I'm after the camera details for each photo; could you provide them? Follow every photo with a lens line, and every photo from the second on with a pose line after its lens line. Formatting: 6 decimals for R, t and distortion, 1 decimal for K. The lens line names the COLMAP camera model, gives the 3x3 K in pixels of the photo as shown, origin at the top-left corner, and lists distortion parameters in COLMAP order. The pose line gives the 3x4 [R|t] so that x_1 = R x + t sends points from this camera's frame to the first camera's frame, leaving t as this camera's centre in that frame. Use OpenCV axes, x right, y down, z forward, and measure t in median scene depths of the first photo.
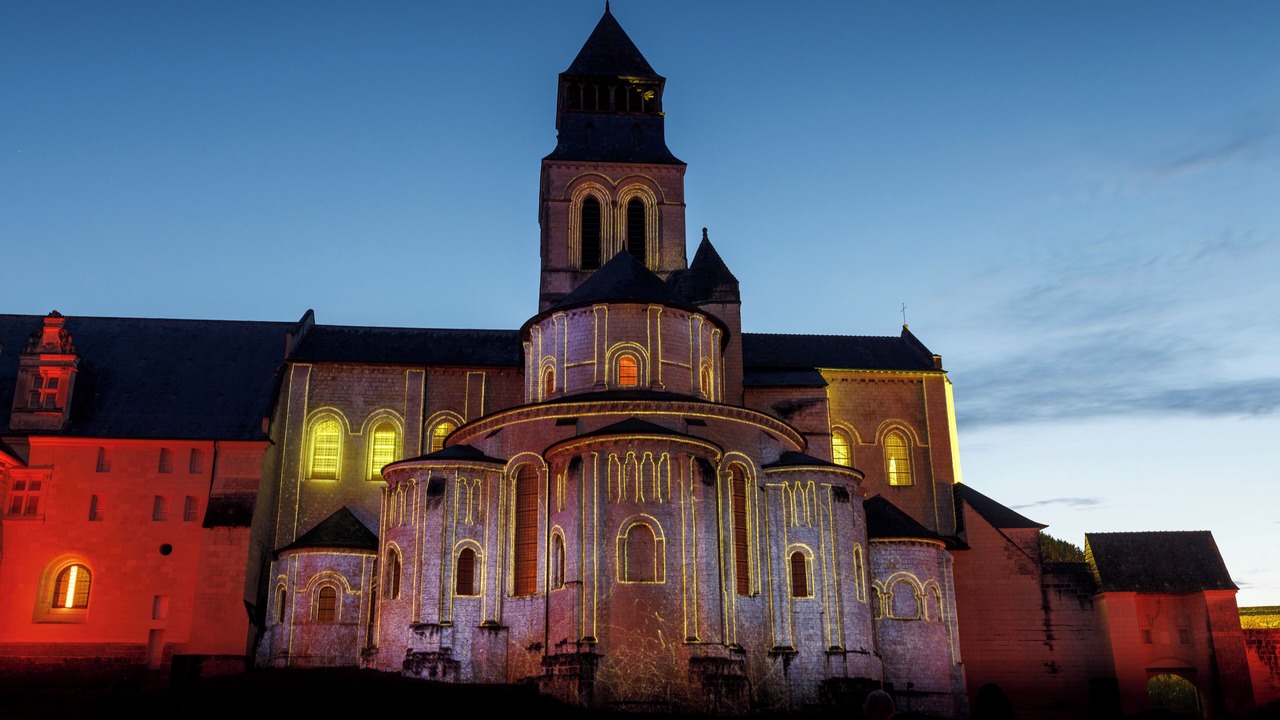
lens RADIAL K [[1139.1, 0, 638.7], [0, 1139.1, 359.9], [0, 0, 1]] dist [0.007136, -0.000391]
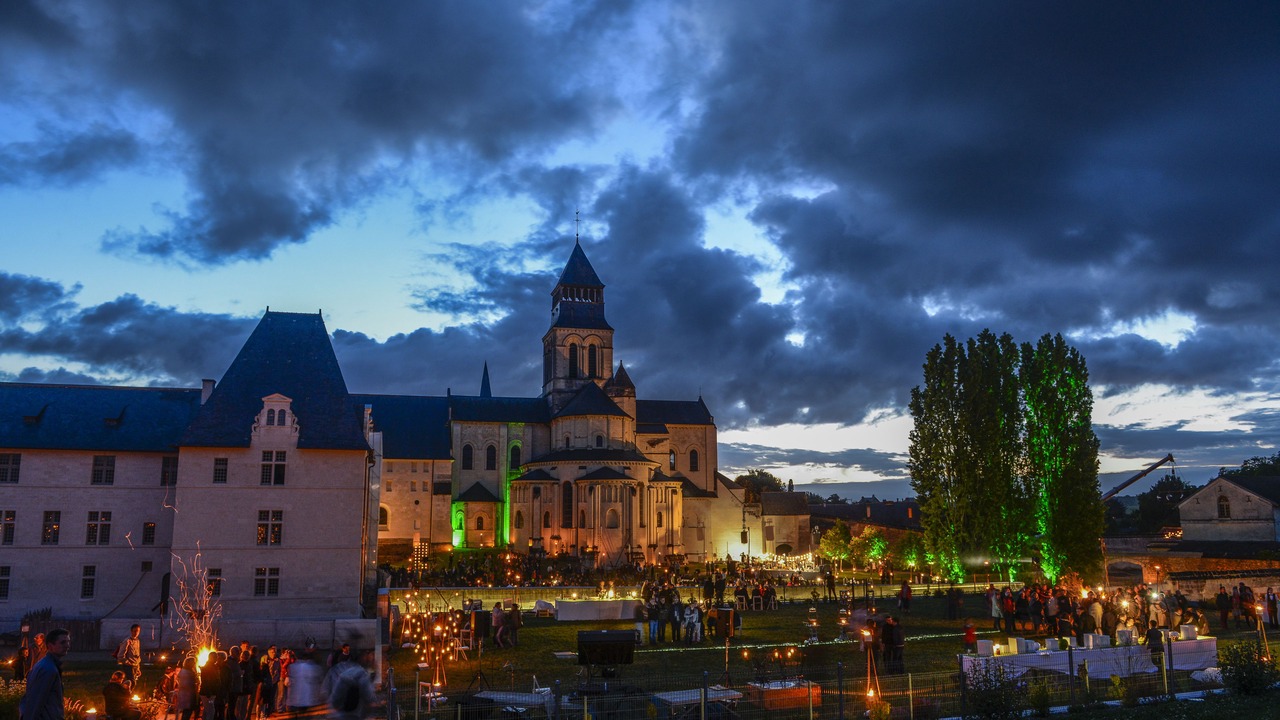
lens RADIAL K [[1139.1, 0, 640.3], [0, 1139.1, 360.0], [0, 0, 1]] dist [0.007136, -0.000391]
pose [[0.978580, 0.033779, 0.203077, -0.414681], [-0.075635, 0.976451, 0.202048, -0.646248], [-0.191469, -0.213080, 0.958090, -1.367570]]
